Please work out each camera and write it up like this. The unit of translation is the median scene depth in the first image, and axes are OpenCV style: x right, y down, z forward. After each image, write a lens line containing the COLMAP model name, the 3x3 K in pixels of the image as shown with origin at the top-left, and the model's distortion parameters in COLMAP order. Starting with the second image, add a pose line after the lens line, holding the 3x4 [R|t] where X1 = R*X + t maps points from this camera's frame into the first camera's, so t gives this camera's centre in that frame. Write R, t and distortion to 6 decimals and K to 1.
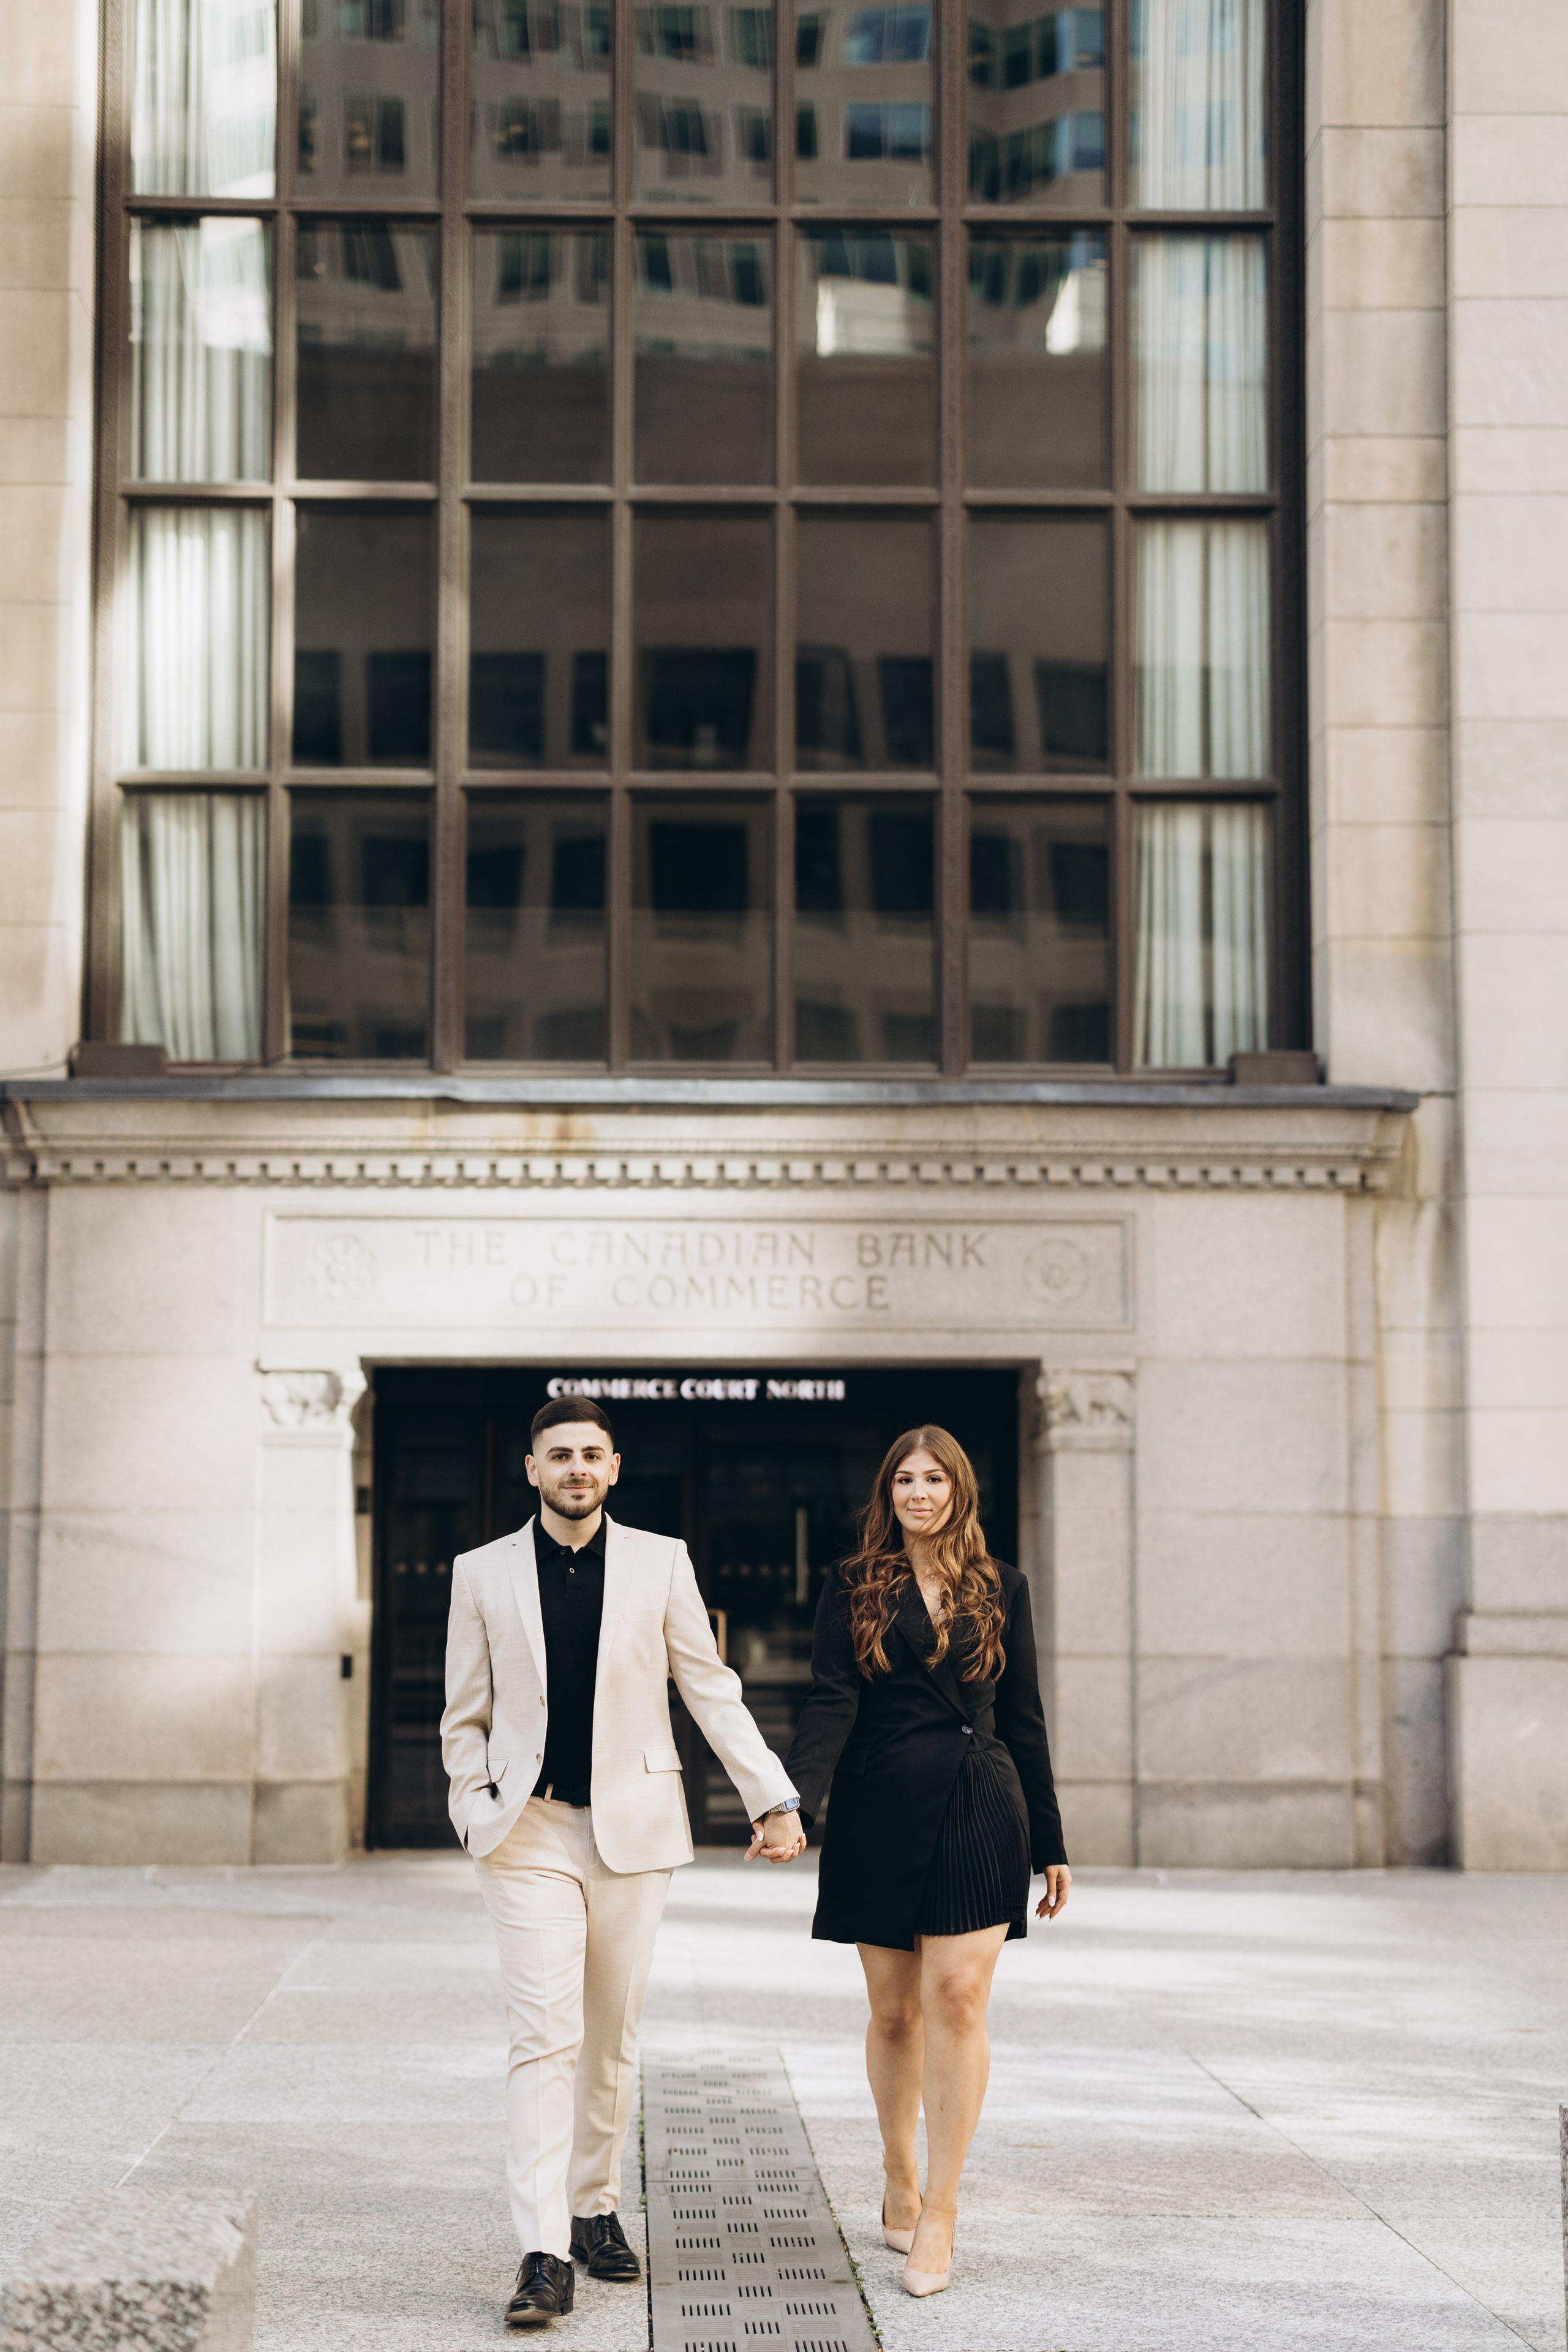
lens RADIAL K [[3423.2, 0, 714.3], [0, 3423.2, 1199.6], [0, 0, 1]] dist [0.051344, 0.116731]
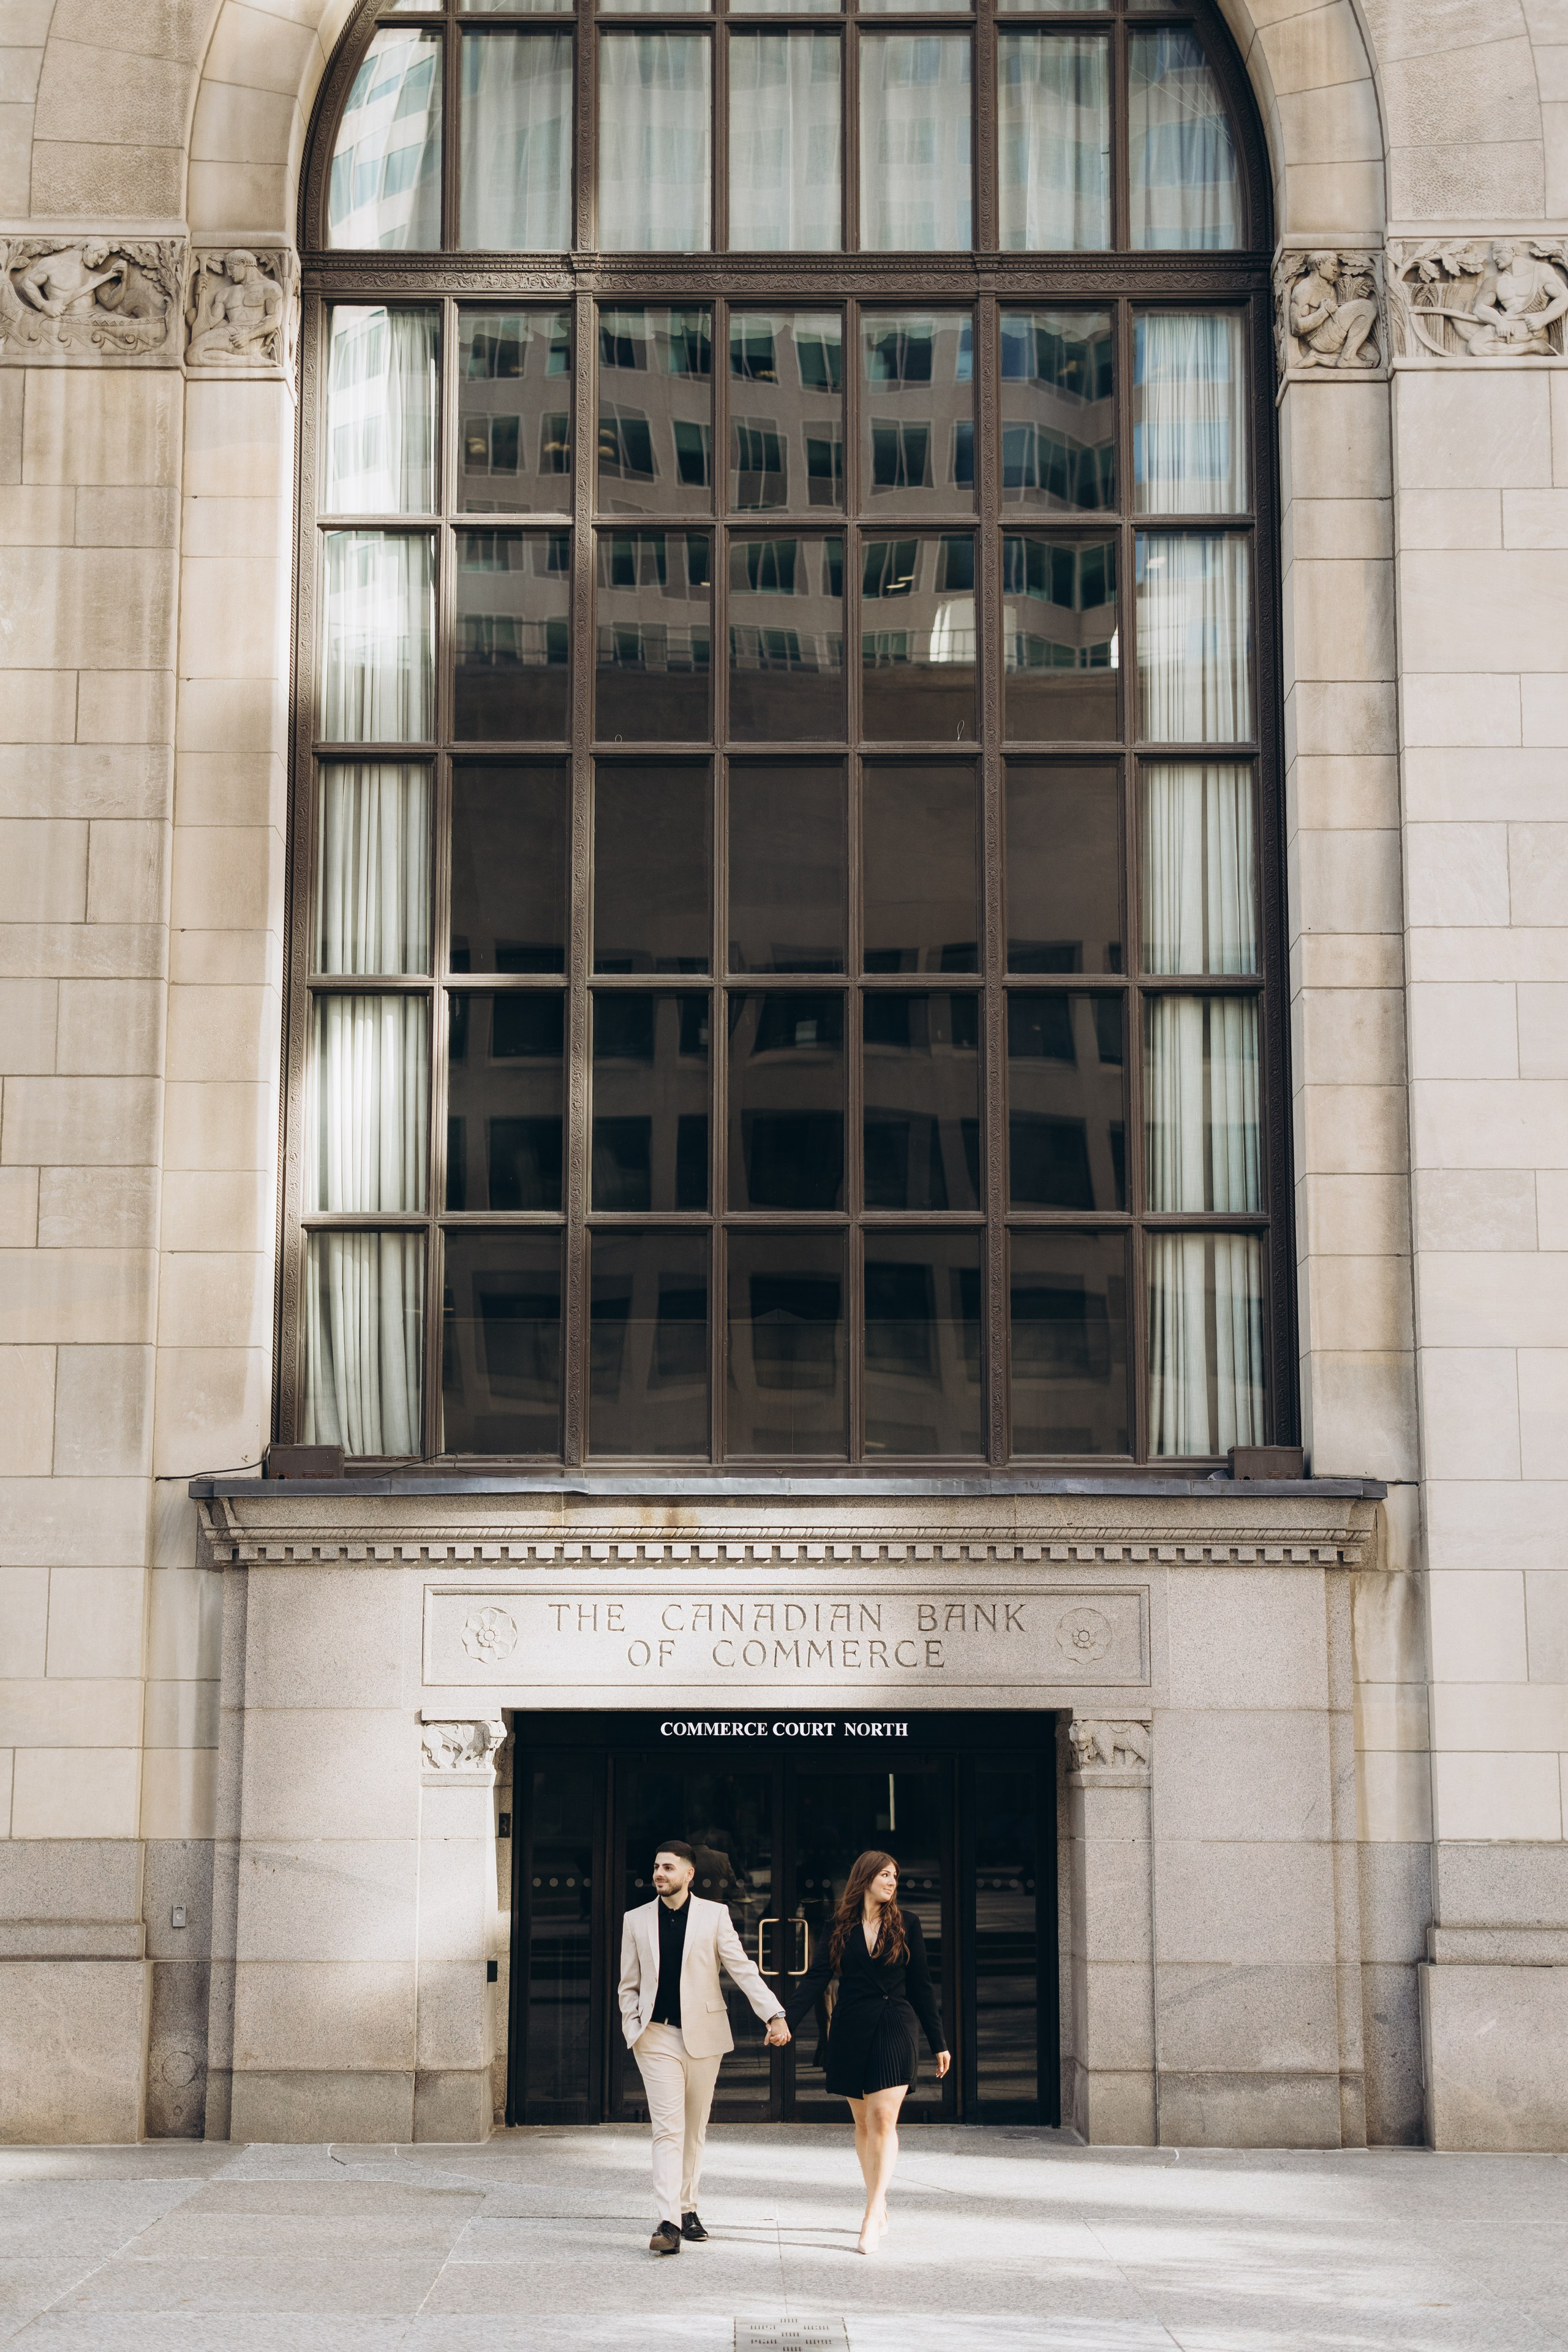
lens RADIAL K [[3267.0, 0, 731.5], [0, 3267.0, 1224.6], [0, 0, 1]] dist [0.049788, 0.119139]
pose [[0.999668, -0.005198, -0.025235, 0.006299], [0.003586, 0.997975, -0.063513, -0.050105], [0.025514, 0.063402, 0.997662, -0.153013]]
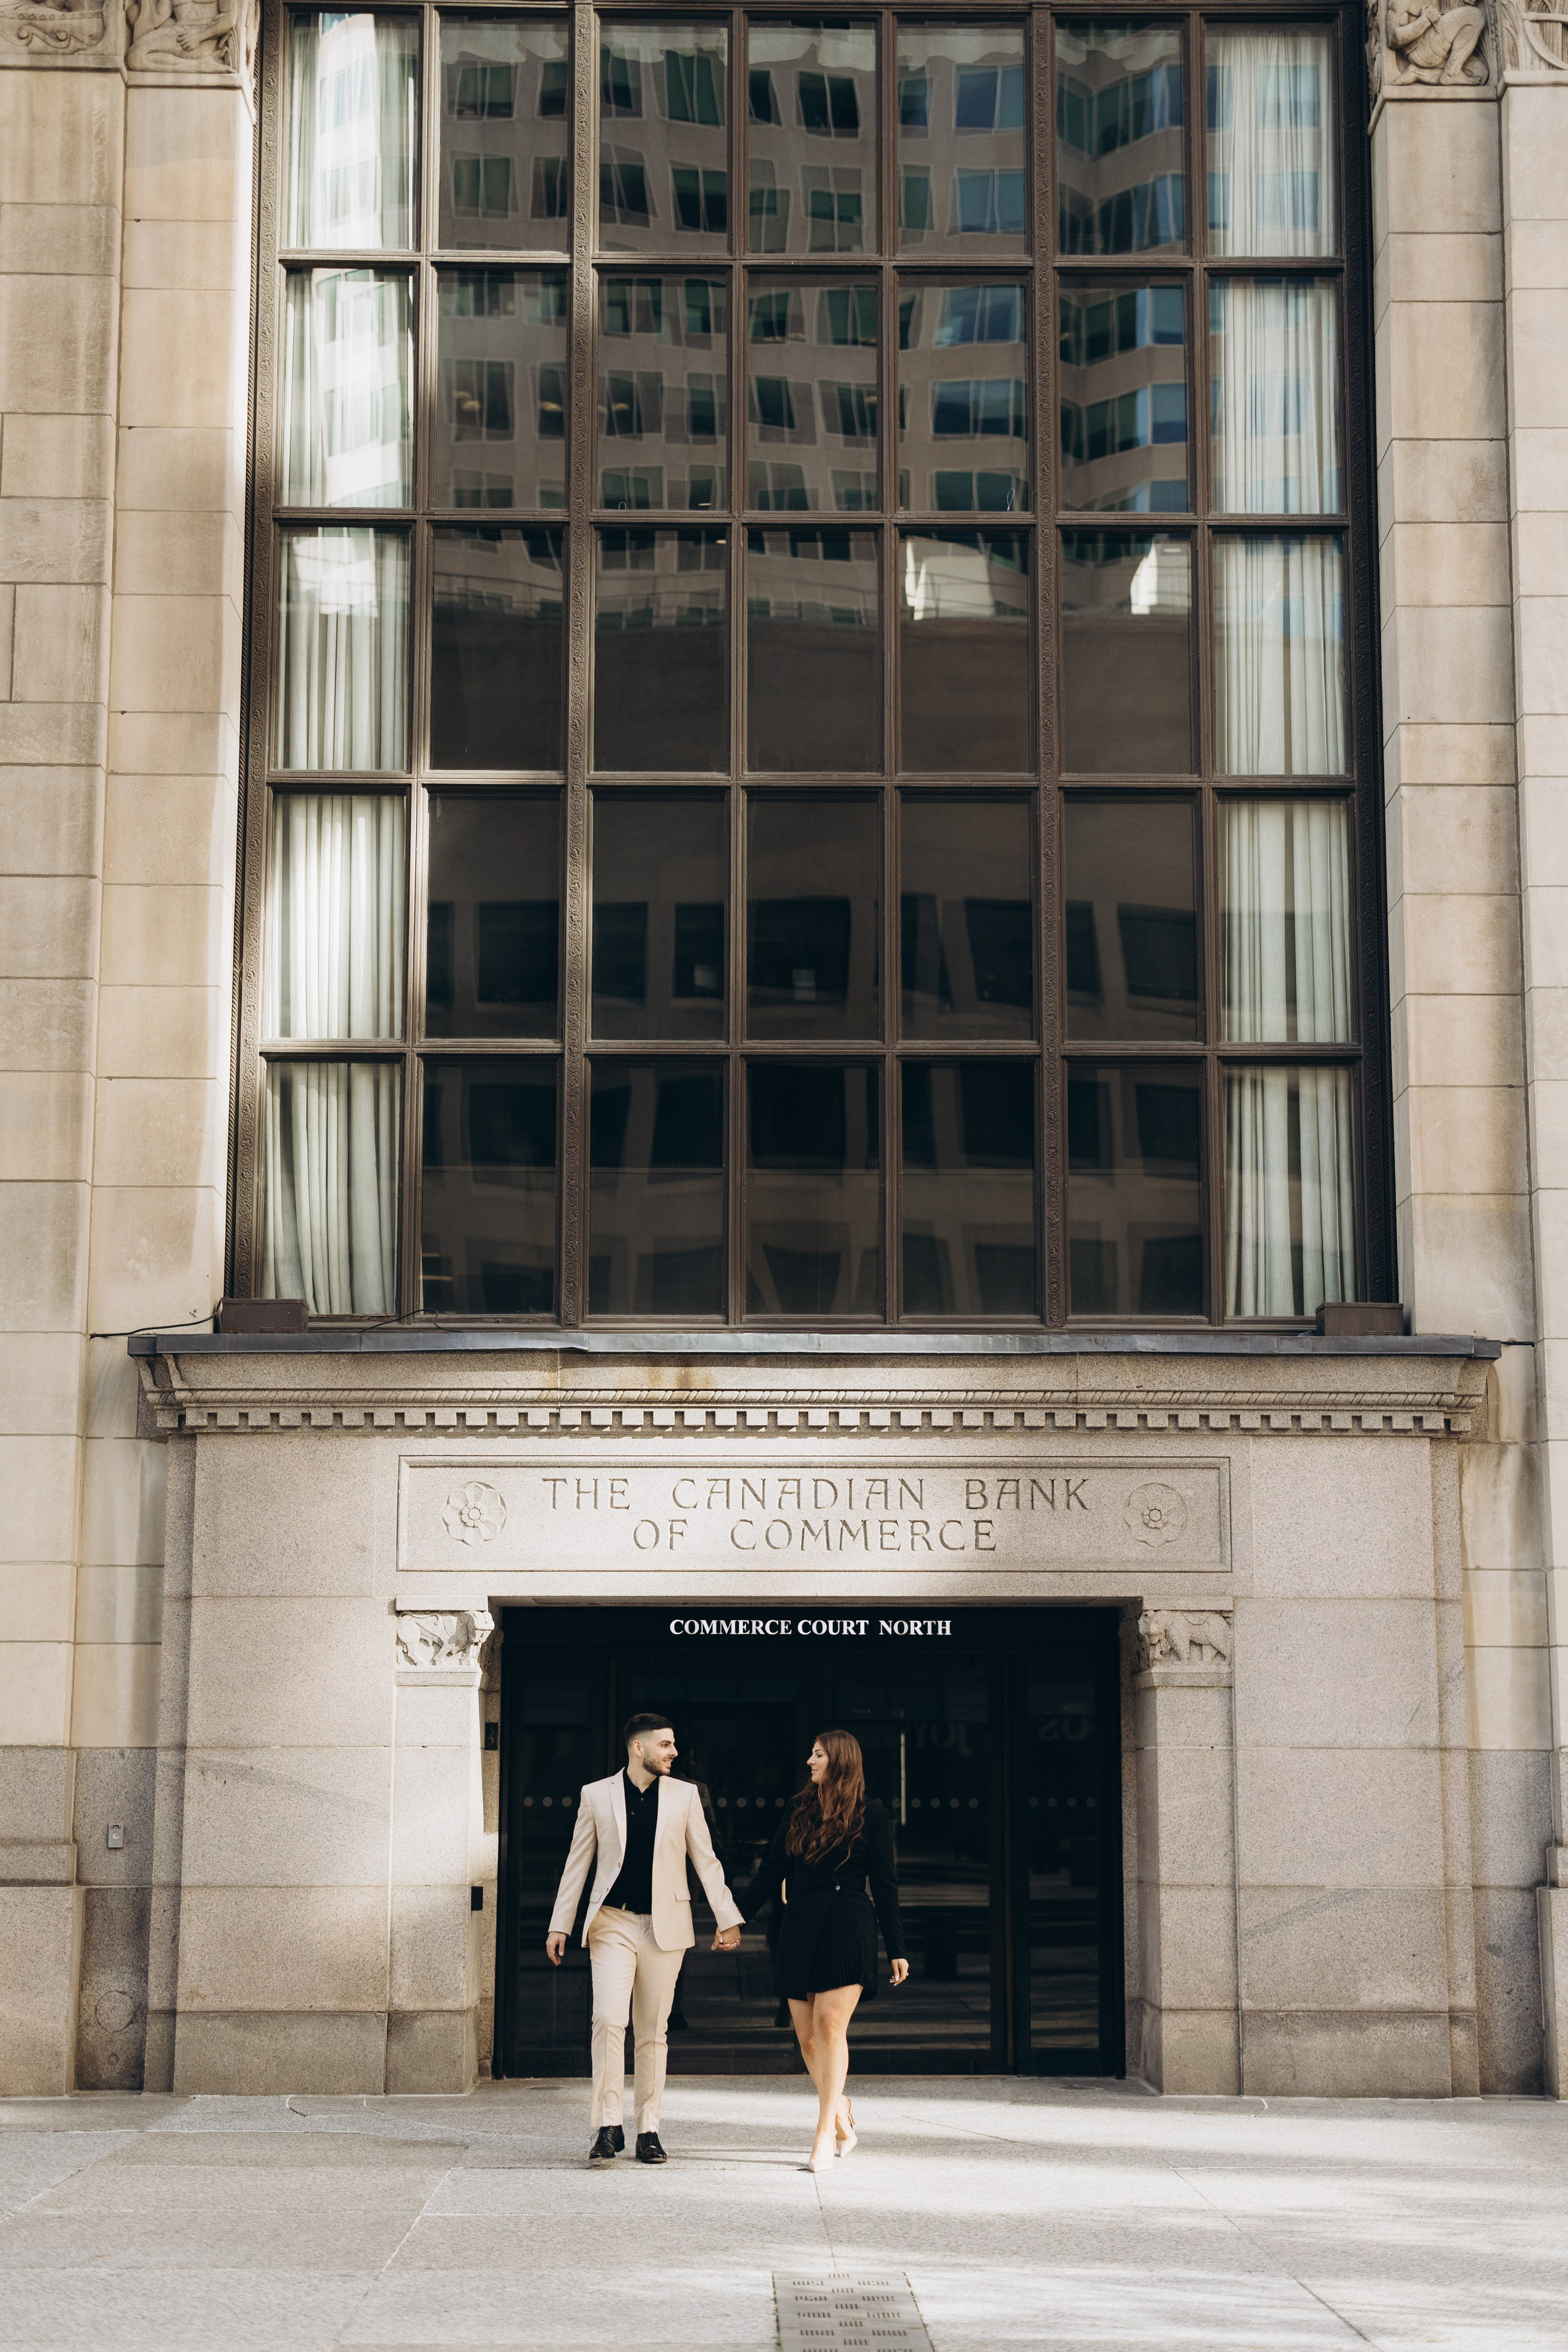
lens RADIAL K [[3347.0, 0, 784.0], [0, 3347.0, 1210.8], [0, 0, 1]] dist [0.053022, 0.094050]
pose [[0.999964, -0.003720, -0.007659, -0.005490], [0.003224, 0.997959, -0.063770, -0.006584], [0.007881, 0.063743, 0.997935, -0.028340]]
